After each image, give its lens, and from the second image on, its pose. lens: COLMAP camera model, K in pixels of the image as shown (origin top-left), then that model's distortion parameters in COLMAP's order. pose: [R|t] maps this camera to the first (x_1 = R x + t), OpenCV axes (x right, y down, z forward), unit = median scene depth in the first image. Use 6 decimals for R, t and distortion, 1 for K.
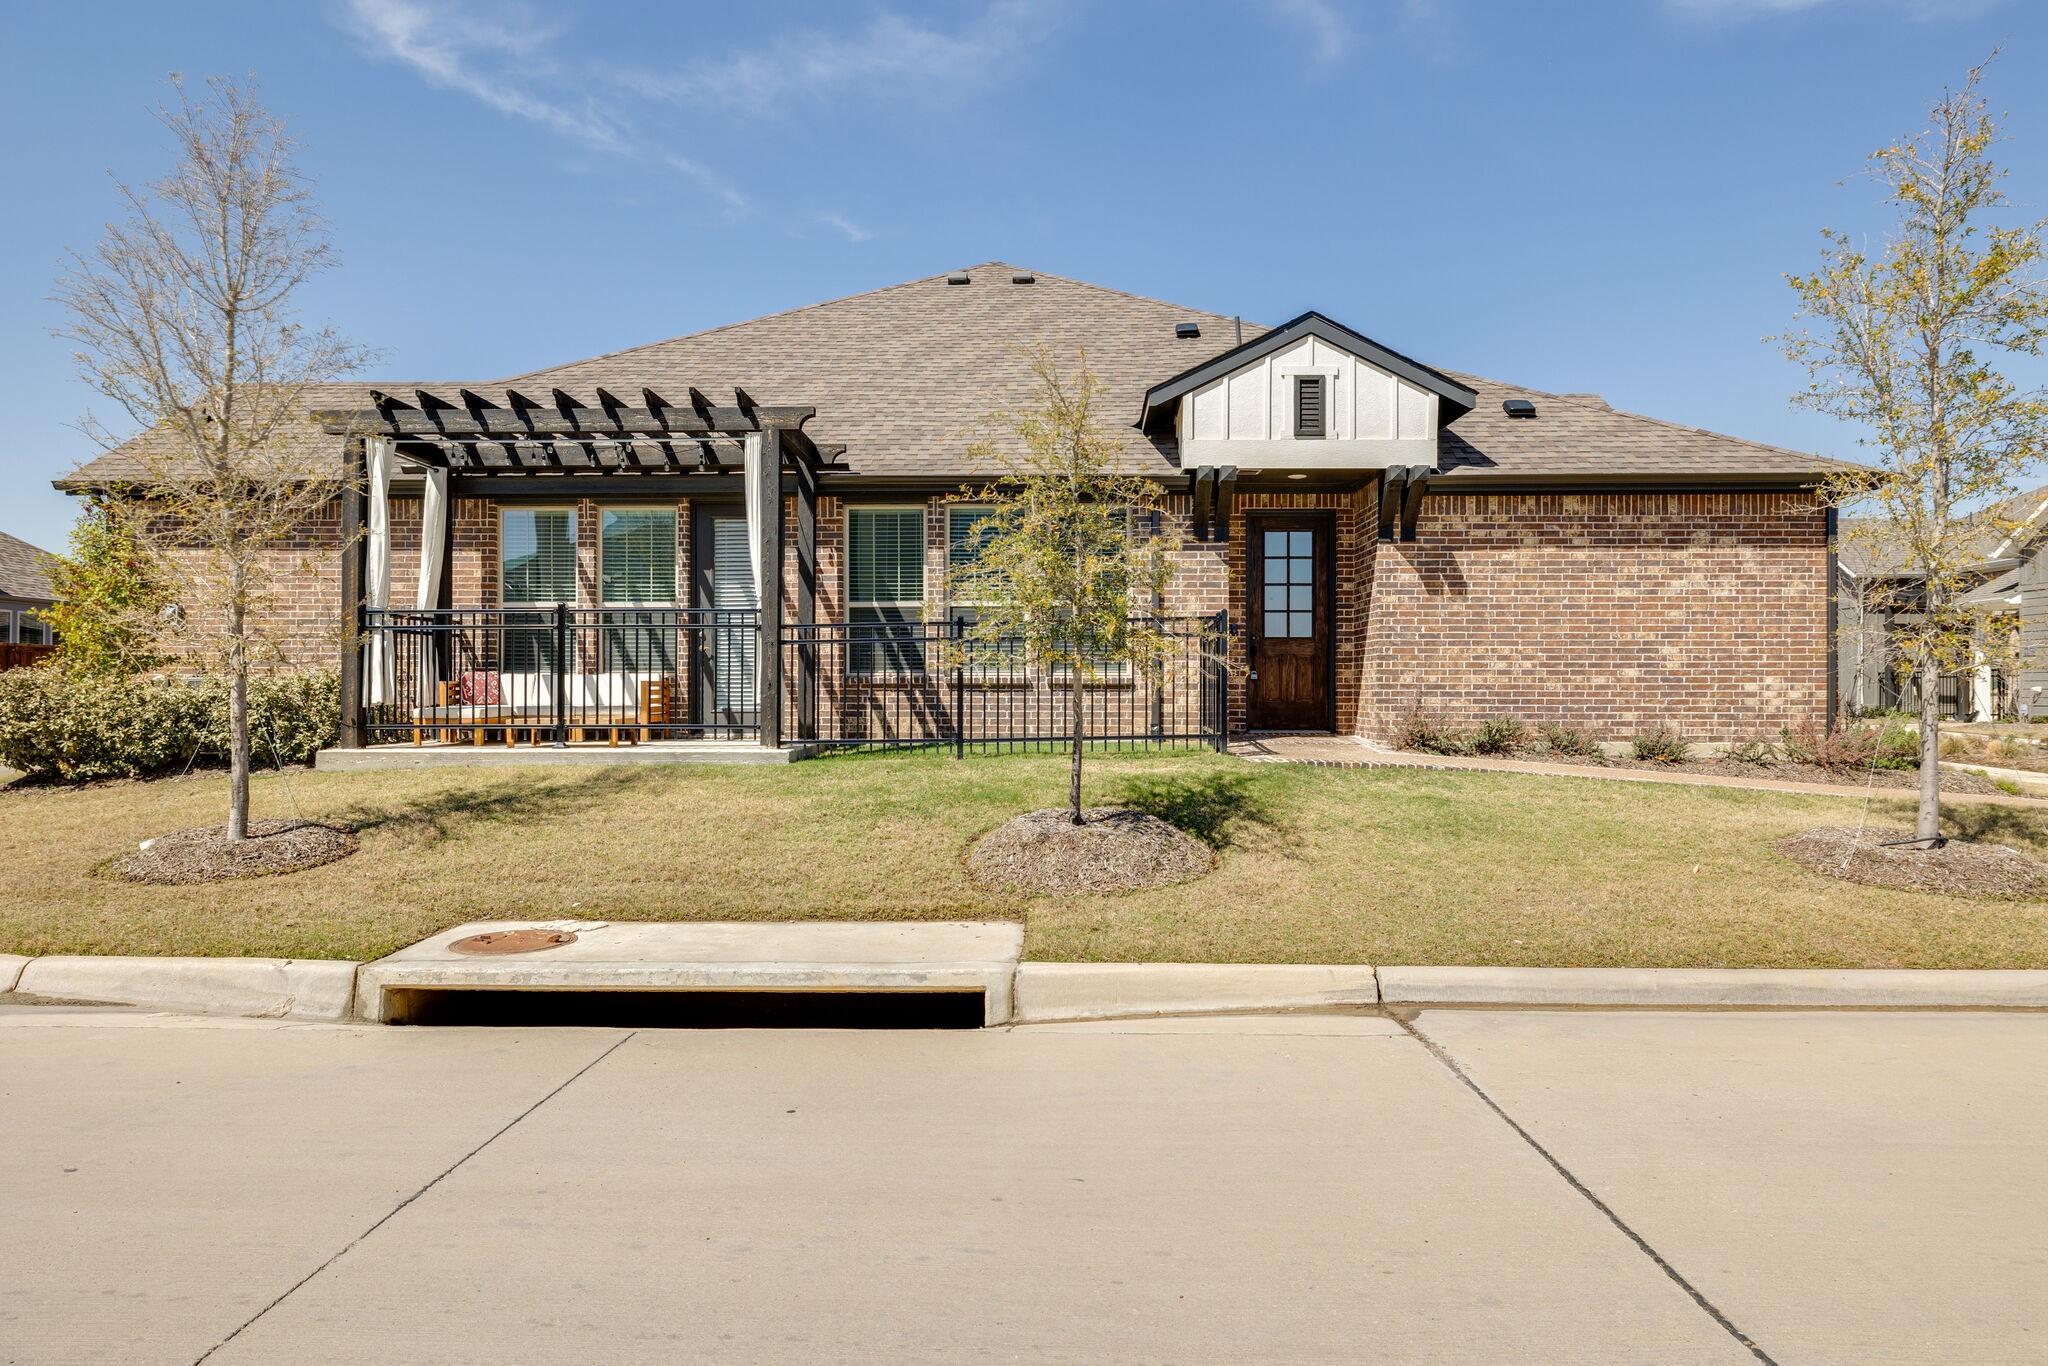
lens RADIAL K [[1198.4, 0, 1026.9], [0, 1198.4, 694.9], [0, 0, 1]] dist [-0.006527, 0.000338]
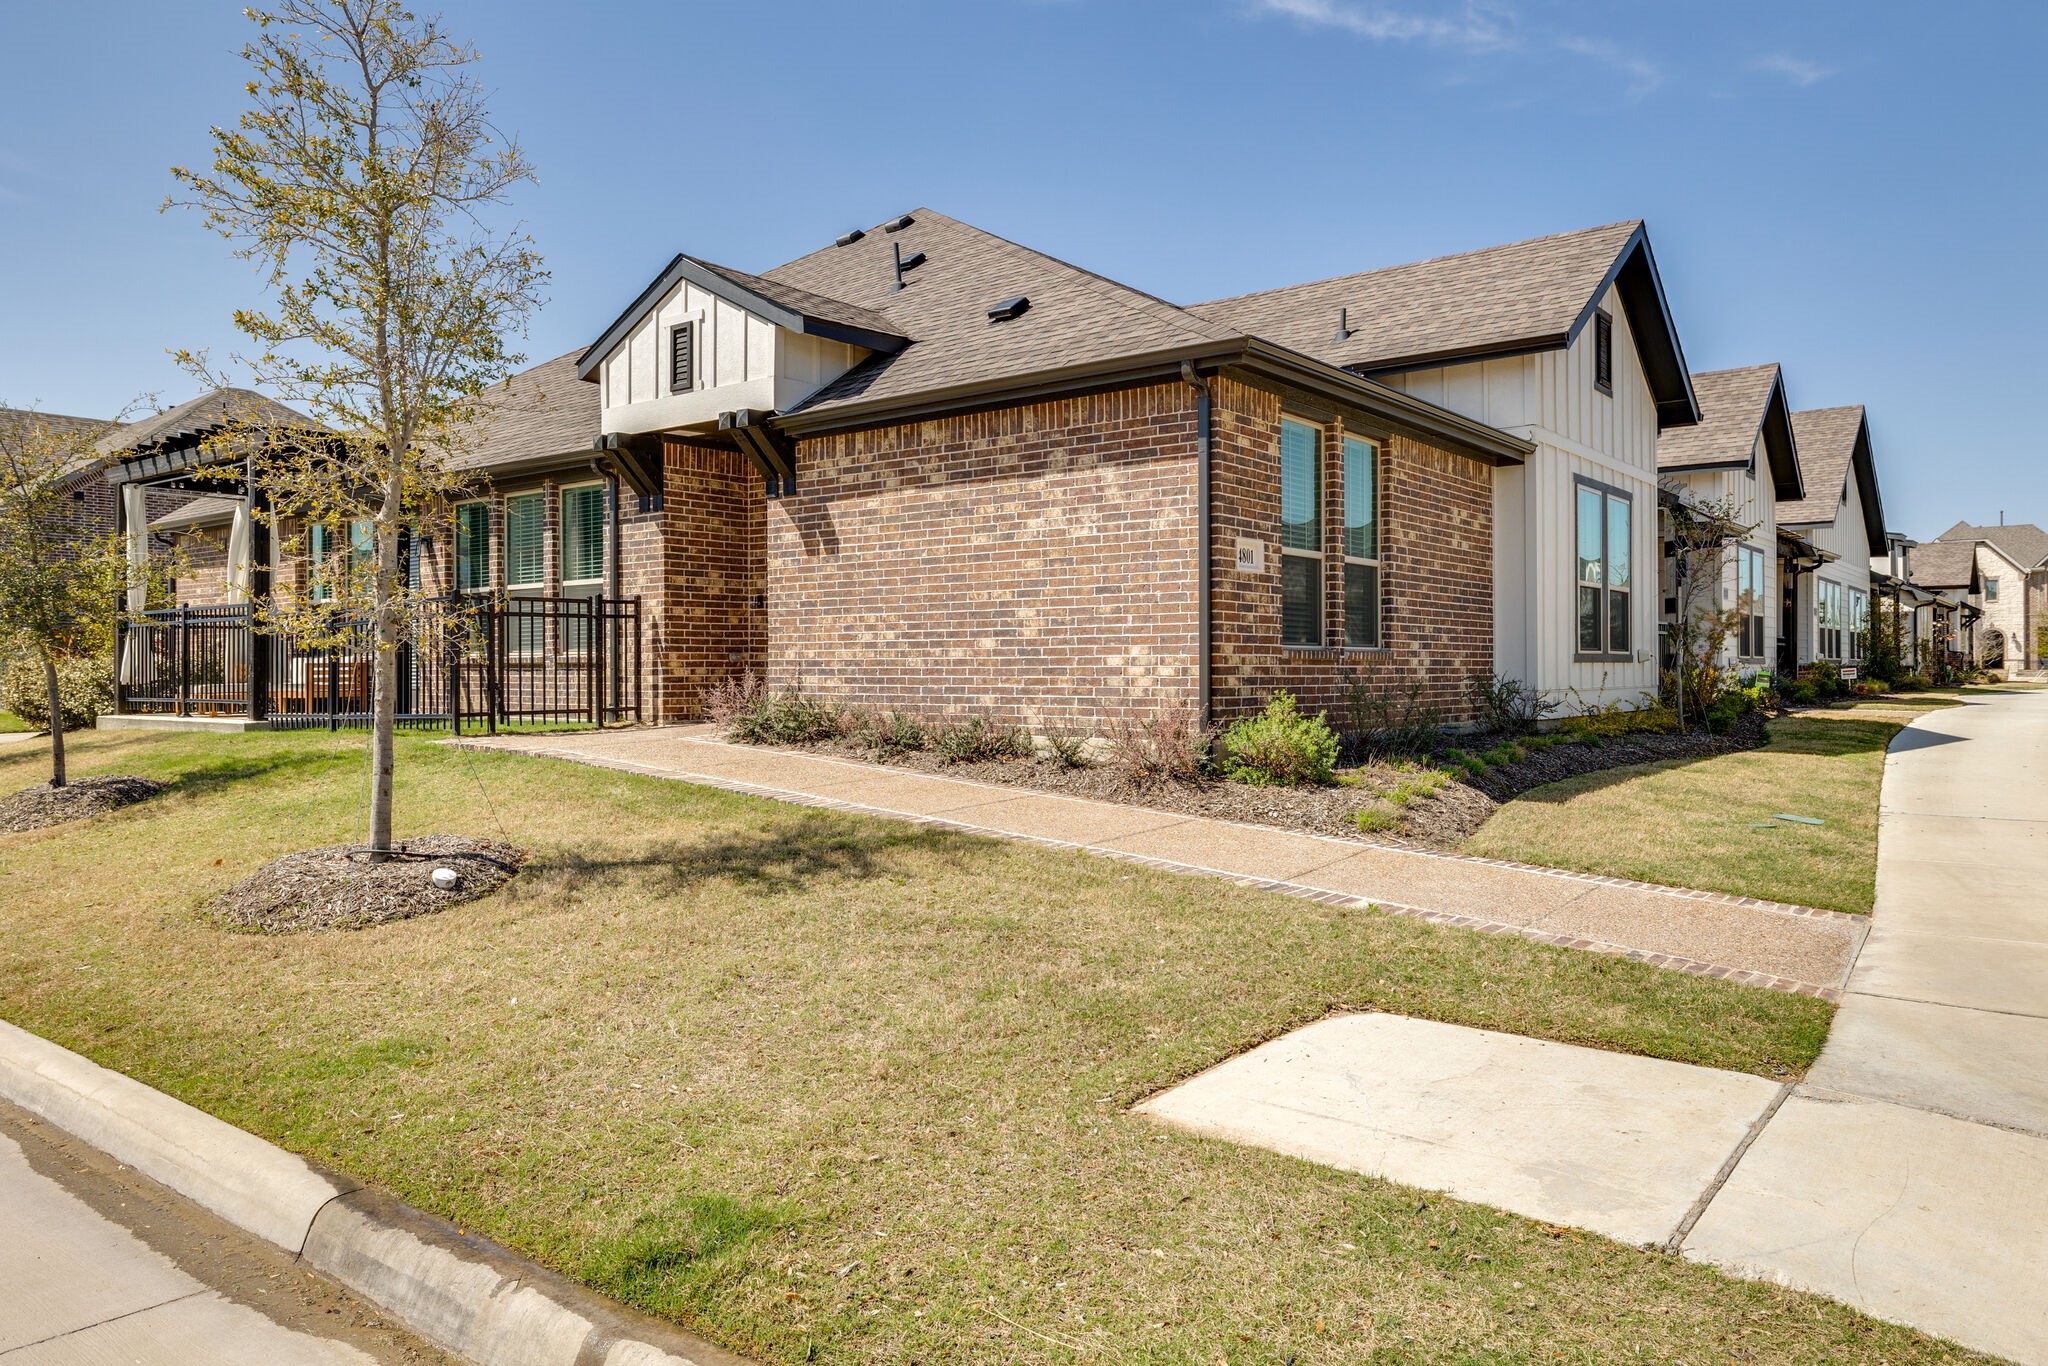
lens RADIAL K [[1372.9, 0, 1028.7], [0, 1372.9, 676.7], [0, 0, 1]] dist [-0.003598, 0.001362]
pose [[0.806783, -0.001174, -0.590847, 1.045462], [0.004752, 0.999979, 0.004503, -0.000949], [0.590829, -0.006441, 0.806771, 0.303008]]
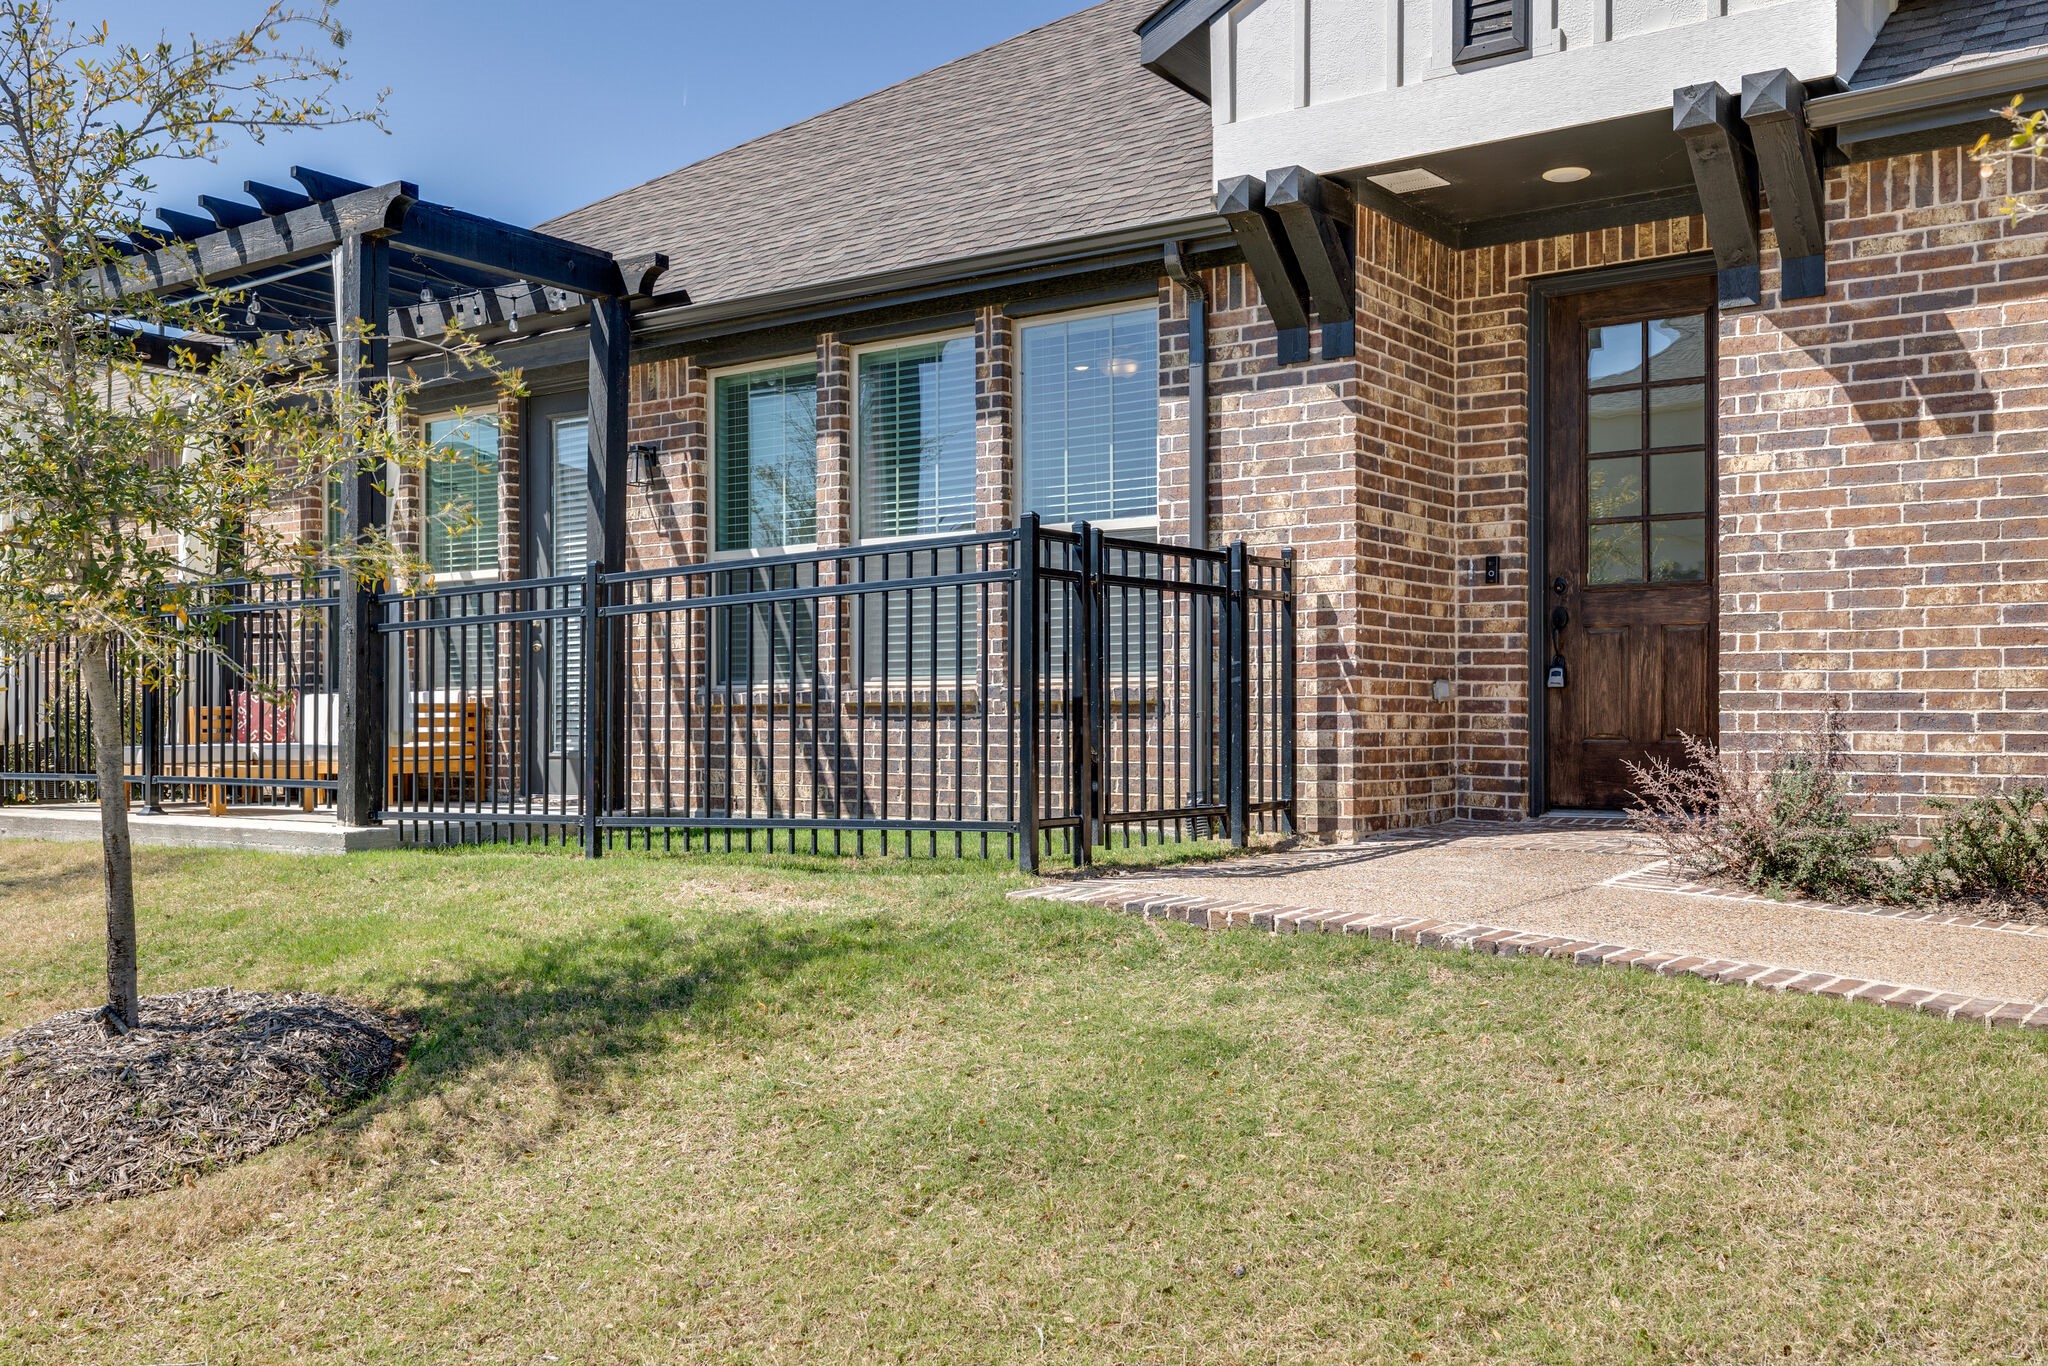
lens RADIAL K [[1817.8, 0, 1053.8], [0, 1817.8, 718.6], [0, 0, 1]] dist [0.007389, 0.005031]
pose [[0.835506, -0.003874, -0.549468, 0.431715], [0.001727, 0.999989, -0.004423, 0.000444], [0.549479, 0.002747, 0.835503, 0.419510]]
